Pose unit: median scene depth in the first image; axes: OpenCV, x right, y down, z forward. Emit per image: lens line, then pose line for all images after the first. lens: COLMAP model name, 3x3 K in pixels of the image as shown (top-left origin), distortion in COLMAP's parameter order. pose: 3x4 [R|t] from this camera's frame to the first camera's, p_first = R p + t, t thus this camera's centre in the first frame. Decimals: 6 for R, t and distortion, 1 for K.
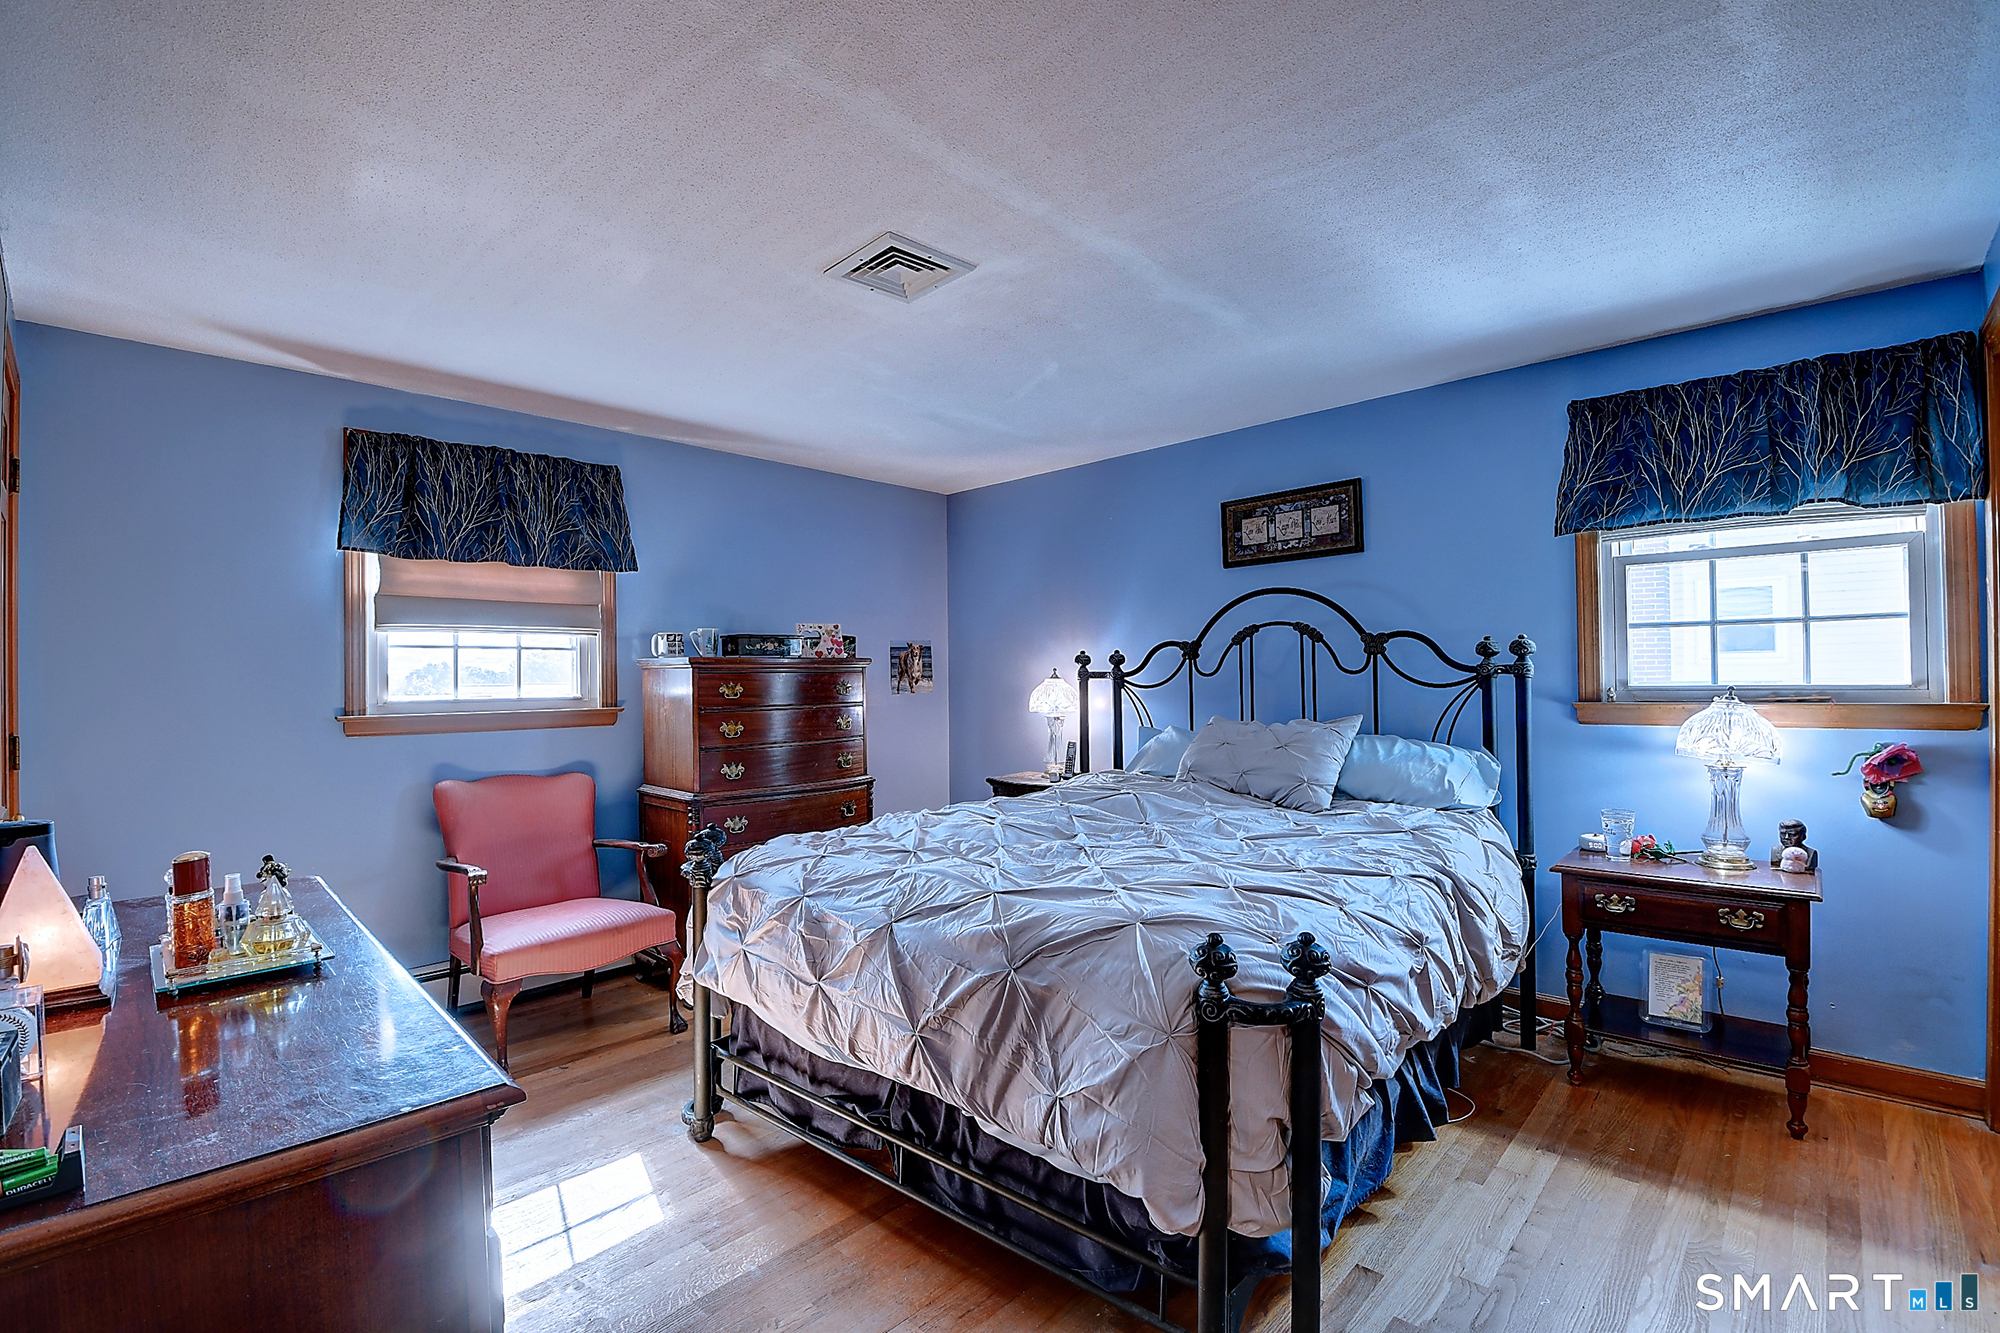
lens RADIAL K [[893.8, 0, 982.5], [0, 893.8, 665.4], [0, 0, 1]] dist [-0.017254, -0.002548]
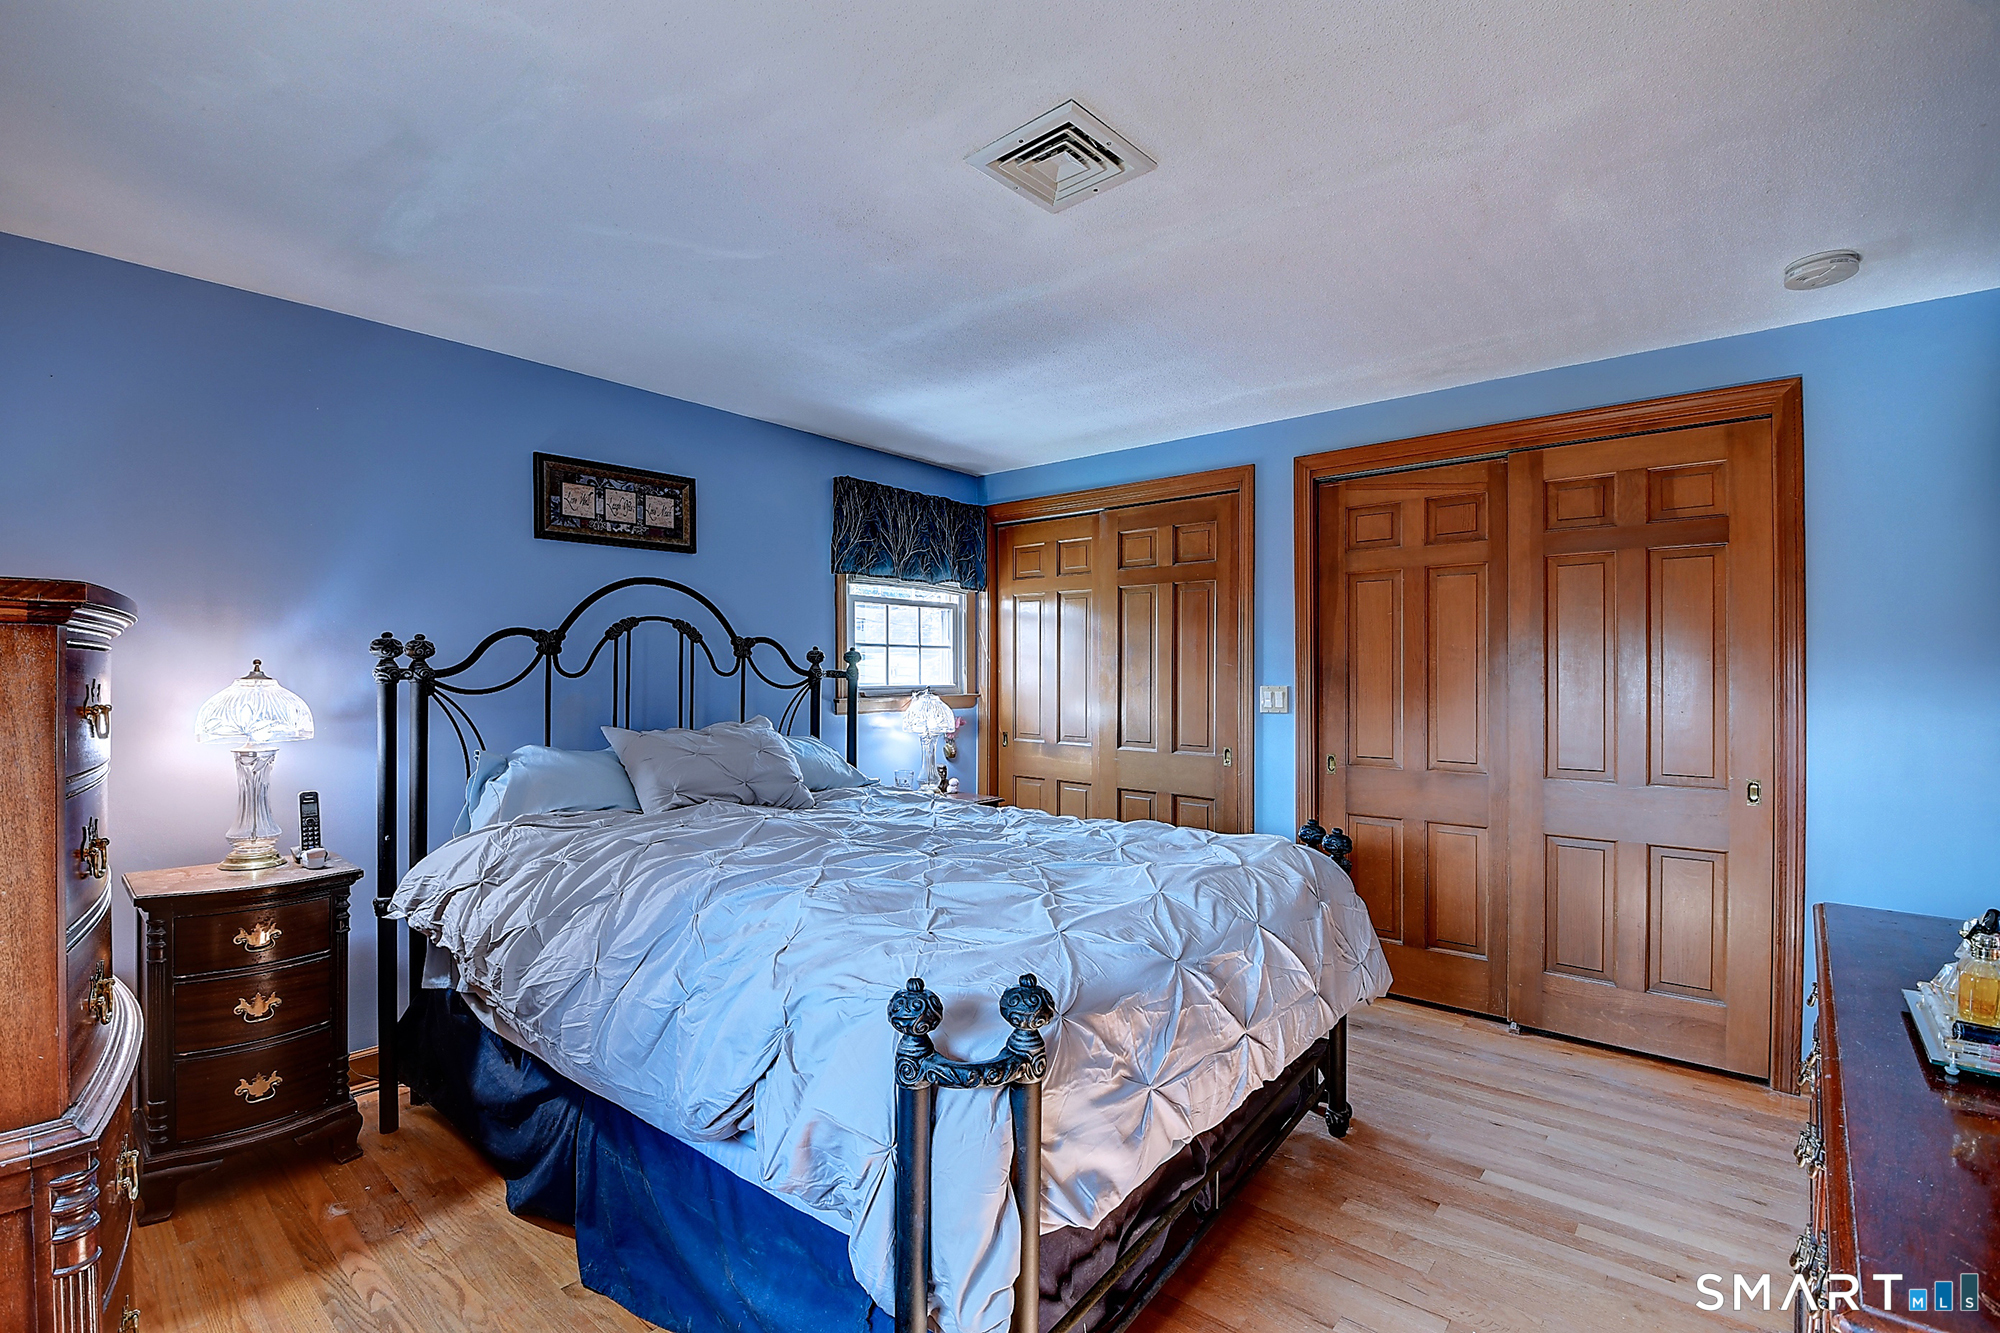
lens RADIAL K [[893.8, 0, 980.9], [0, 893.8, 679.4], [0, 0, 1]] dist [-0.017254, -0.002548]
pose [[-0.079764, 0.006323, 0.996794, -0.582555], [-0.014068, 0.999873, -0.007469, 0.015654], [-0.996714, -0.014619, -0.079665, 0.749472]]
